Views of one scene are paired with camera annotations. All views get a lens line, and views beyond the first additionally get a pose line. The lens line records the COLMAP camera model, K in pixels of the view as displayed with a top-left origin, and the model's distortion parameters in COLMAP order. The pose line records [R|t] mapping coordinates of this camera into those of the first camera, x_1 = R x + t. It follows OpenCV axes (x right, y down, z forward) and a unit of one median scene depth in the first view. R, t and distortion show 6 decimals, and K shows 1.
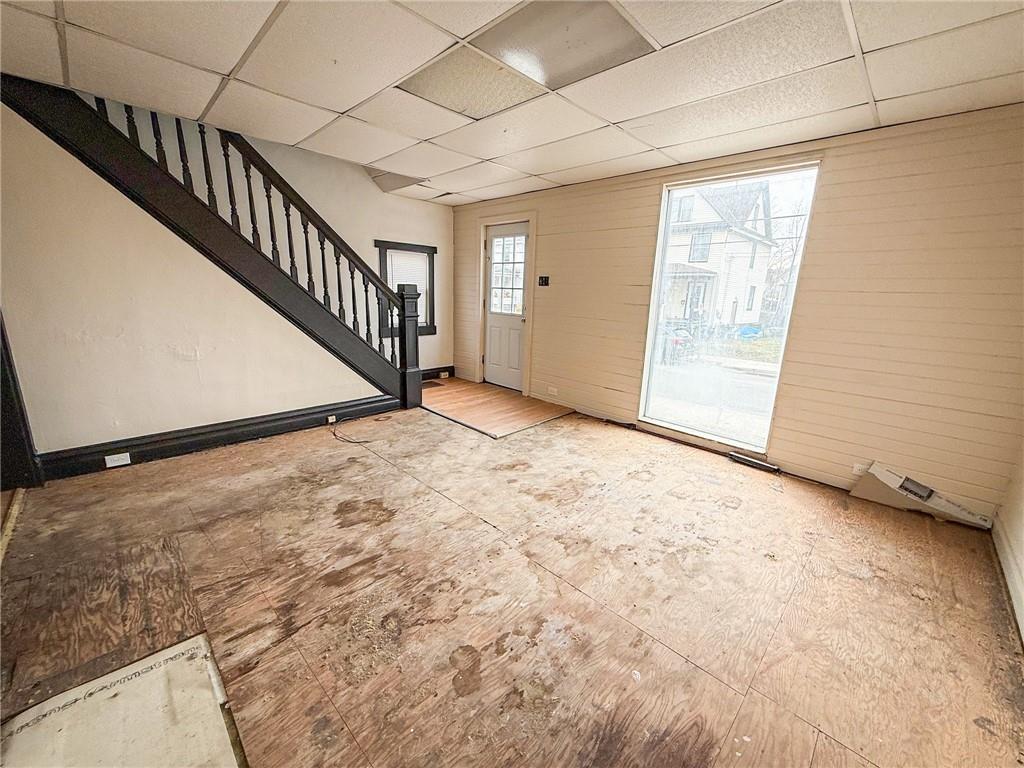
lens RADIAL K [[406.8, 0, 510.7], [0, 406.8, 385.0], [0, 0, 1]] dist [0.001237, -0.000158]
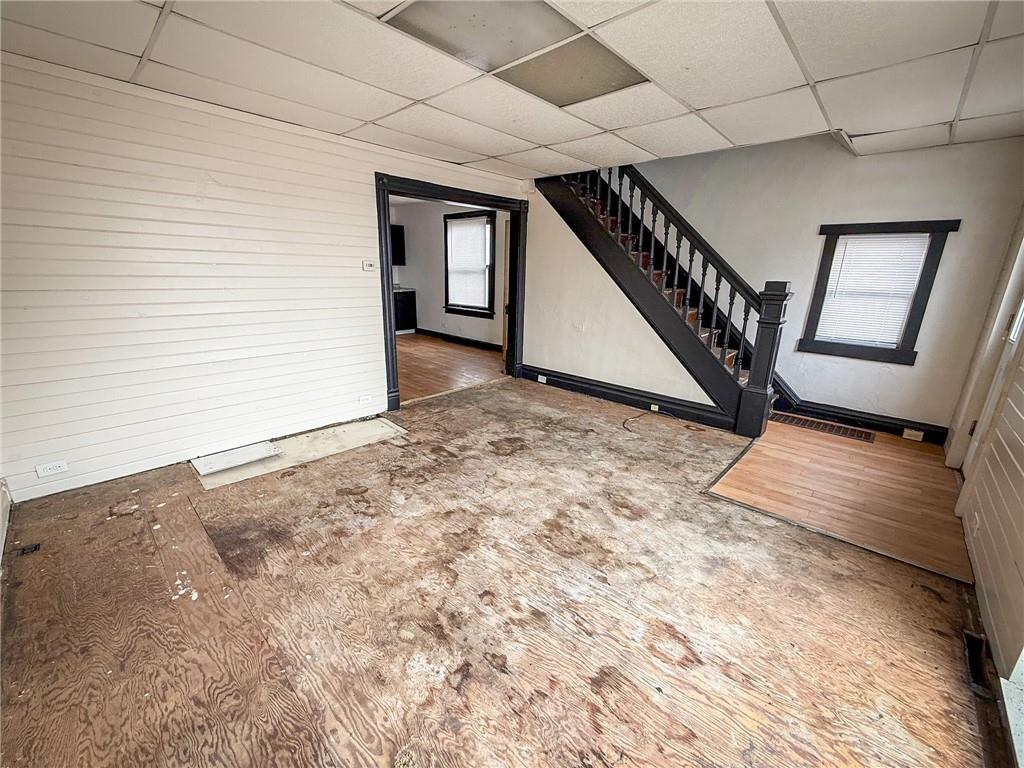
lens RADIAL K [[406.8, 0, 510.6], [0, 406.8, 385.6], [0, 0, 1]] dist [0.001237, -0.000158]
pose [[0.030368, 0.241412, -0.969947, 0.791675], [-0.252594, 0.940751, 0.226237, -0.162415], [0.967096, 0.238133, 0.089548, 0.728361]]
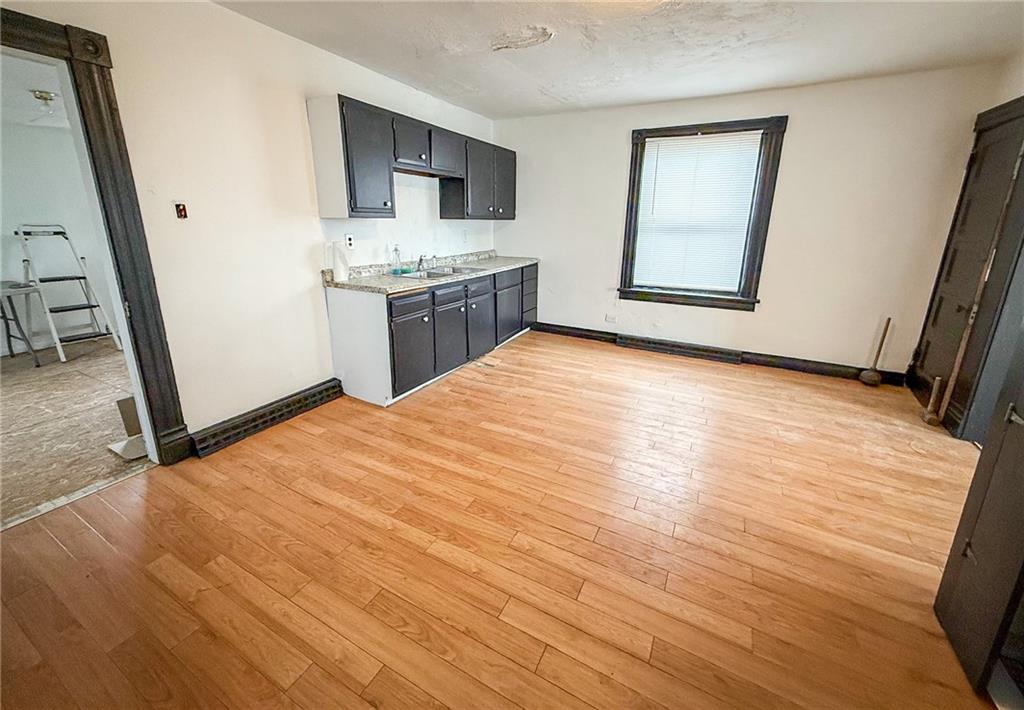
lens RADIAL K [[406.8, 0, 509.7], [0, 406.8, 324.6], [0, 0, 1]] dist [0.000439, -0.000324]
pose [[0.294451, 0.206521, -0.933085, -0.581020], [-0.219715, 0.964846, 0.144216, 0.064750], [0.930067, 0.162548, 0.329475, -0.460097]]
